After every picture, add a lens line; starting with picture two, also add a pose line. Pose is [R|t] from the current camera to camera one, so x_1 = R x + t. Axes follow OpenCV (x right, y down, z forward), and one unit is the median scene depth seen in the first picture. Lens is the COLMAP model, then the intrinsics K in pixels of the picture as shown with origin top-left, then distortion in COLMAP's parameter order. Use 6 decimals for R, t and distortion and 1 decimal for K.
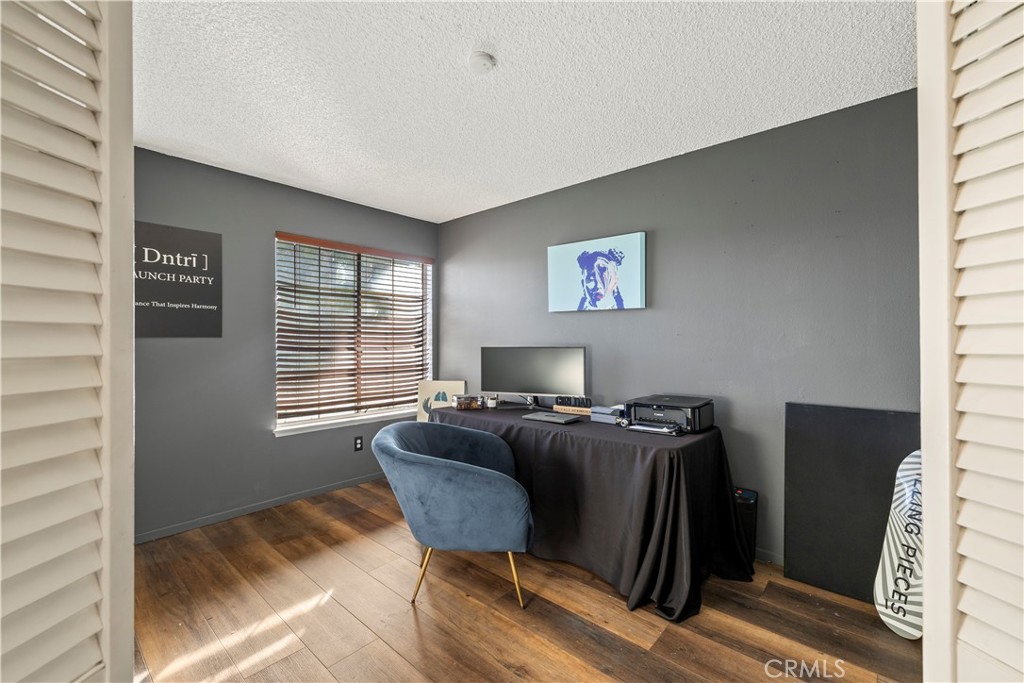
lens RADIAL K [[424.9, 0, 512.0], [0, 424.9, 341.5], [0, 0, 1]] dist [-0.000888, 0.000122]
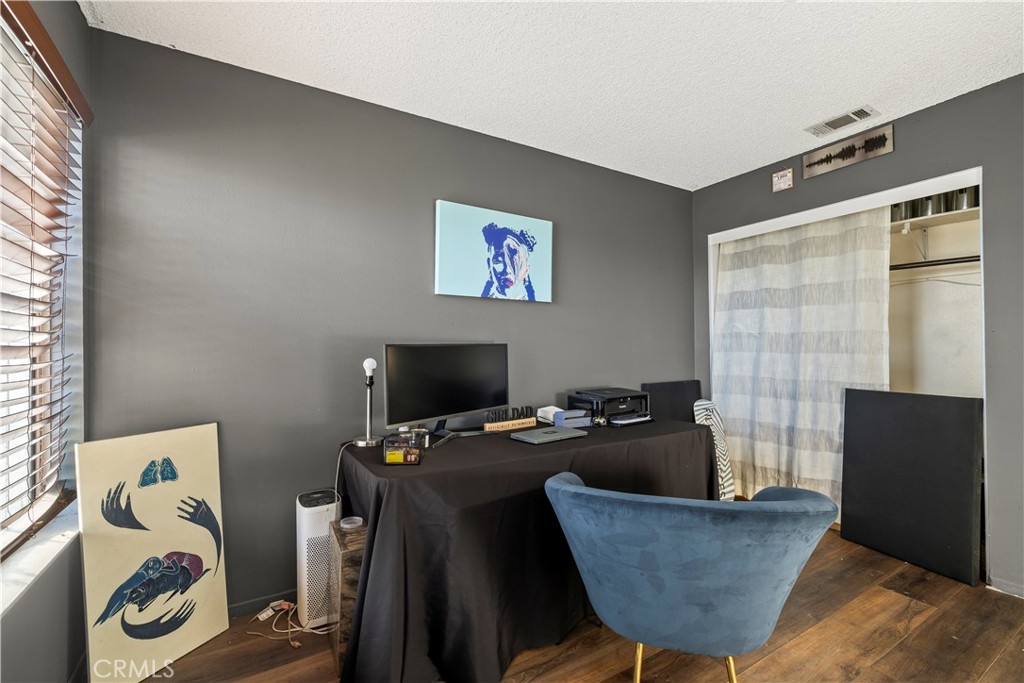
lens RADIAL K [[434.8, 0, 512.2], [0, 434.8, 345.6], [0, 0, 1]] dist [-0.000121, 0.000096]
pose [[0.311232, 0.001839, 0.950332, -0.608120], [0.006122, 0.999974, -0.003939, 0.019674], [-0.950314, 0.007044, 0.311213, 0.744076]]
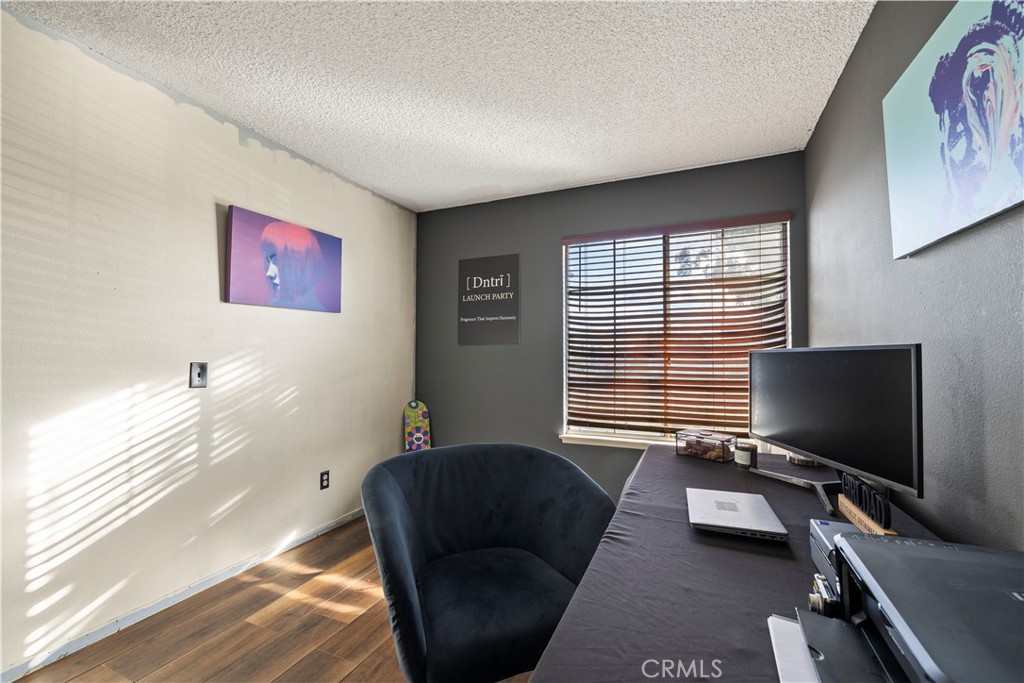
lens RADIAL K [[434.8, 0, 512.2], [0, 434.8, 345.6], [0, 0, 1]] dist [-0.000121, 0.000096]
pose [[0.302599, -0.020573, -0.952896, 0.403819], [0.001085, 0.999774, -0.021241, 0.019816], [0.953117, 0.005393, 0.302553, 0.603427]]
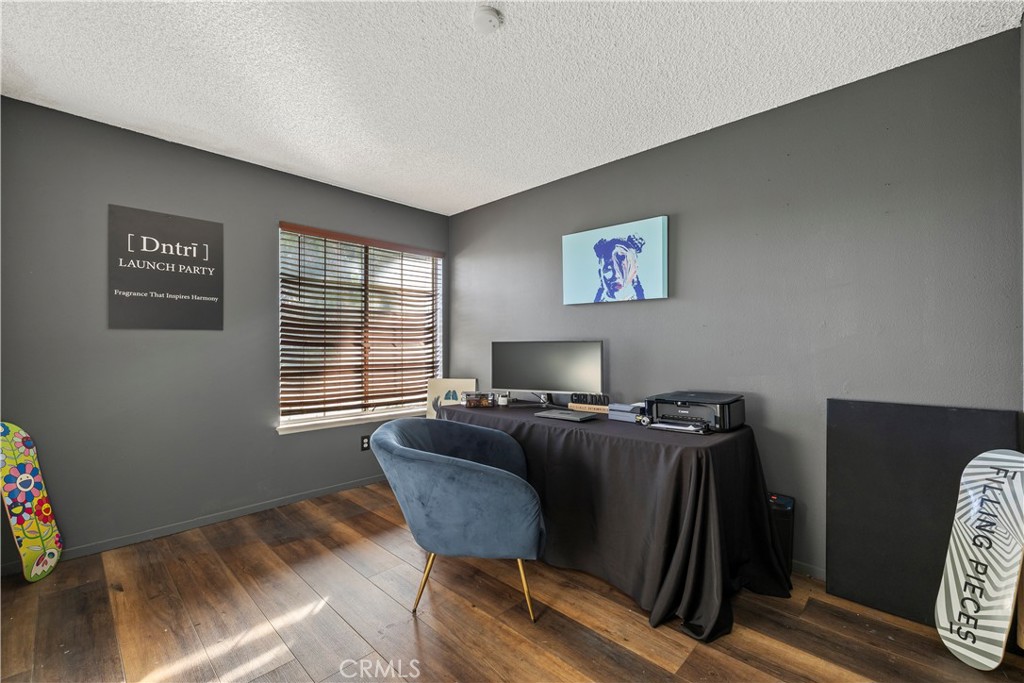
lens RADIAL K [[427.4, 0, 511.9], [0, 427.4, 344.4], [0, 0, 1]] dist [0.000178, -0.000240]
pose [[0.999252, 0.000061, -0.038678, 0.009530], [-0.000193, 0.999994, -0.003393, 0.024348], [0.038678, 0.003398, 0.999246, 0.053152]]
